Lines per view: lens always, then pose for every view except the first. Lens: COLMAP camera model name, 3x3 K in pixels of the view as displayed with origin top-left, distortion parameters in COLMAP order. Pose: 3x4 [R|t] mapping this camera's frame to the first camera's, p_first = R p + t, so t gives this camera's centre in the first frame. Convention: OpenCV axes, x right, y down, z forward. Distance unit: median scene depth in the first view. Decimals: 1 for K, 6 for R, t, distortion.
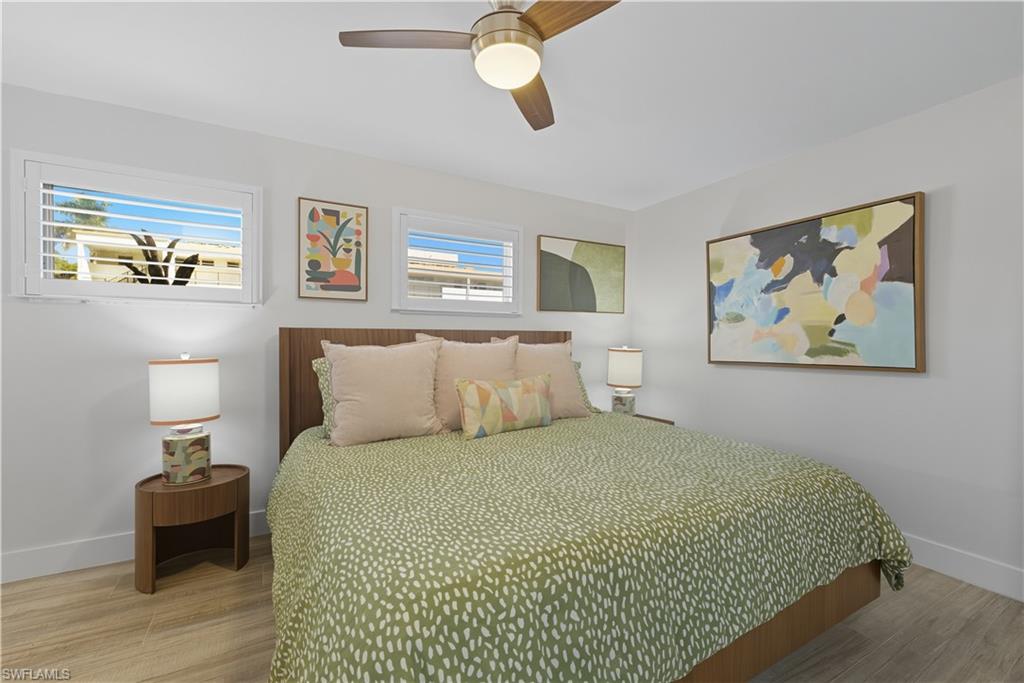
lens RADIAL K [[409.5, 0, 512.0], [0, 409.5, 341.5], [0, 0, 1]] dist [-0.026879, -0.000057]
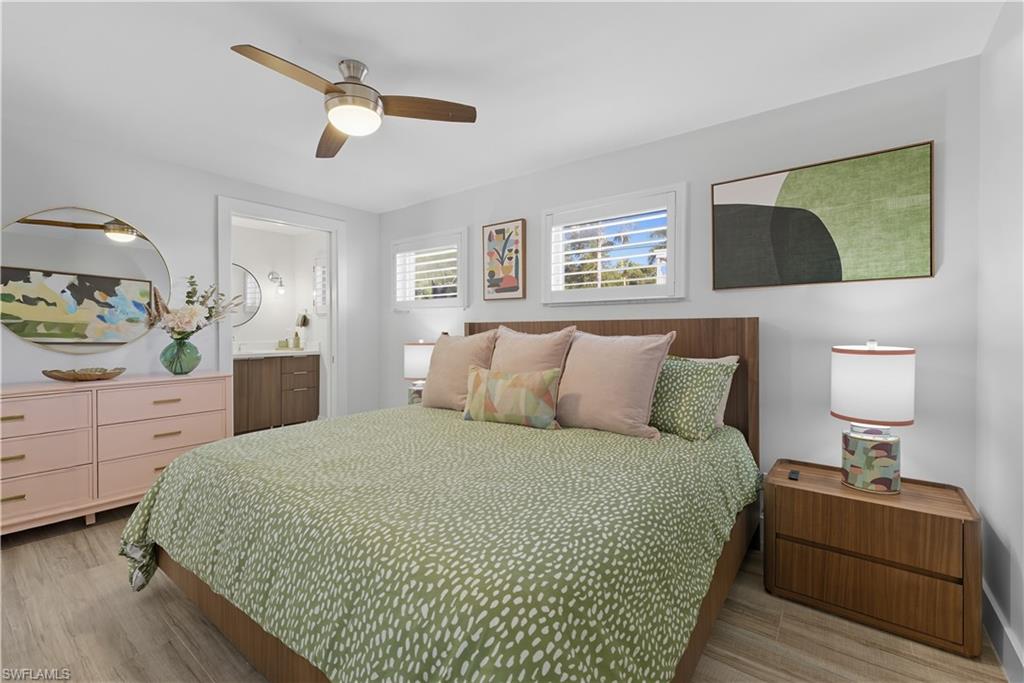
lens RADIAL K [[434.9, 0, 512.1], [0, 434.9, 323.8], [0, 0, 1]] dist [0.033755, 0.000002]
pose [[0.406479, -0.018207, -0.913479, 0.936676], [-0.001121, 0.999791, -0.020427, -0.000663], [0.913659, 0.009327, 0.406374, 0.560702]]
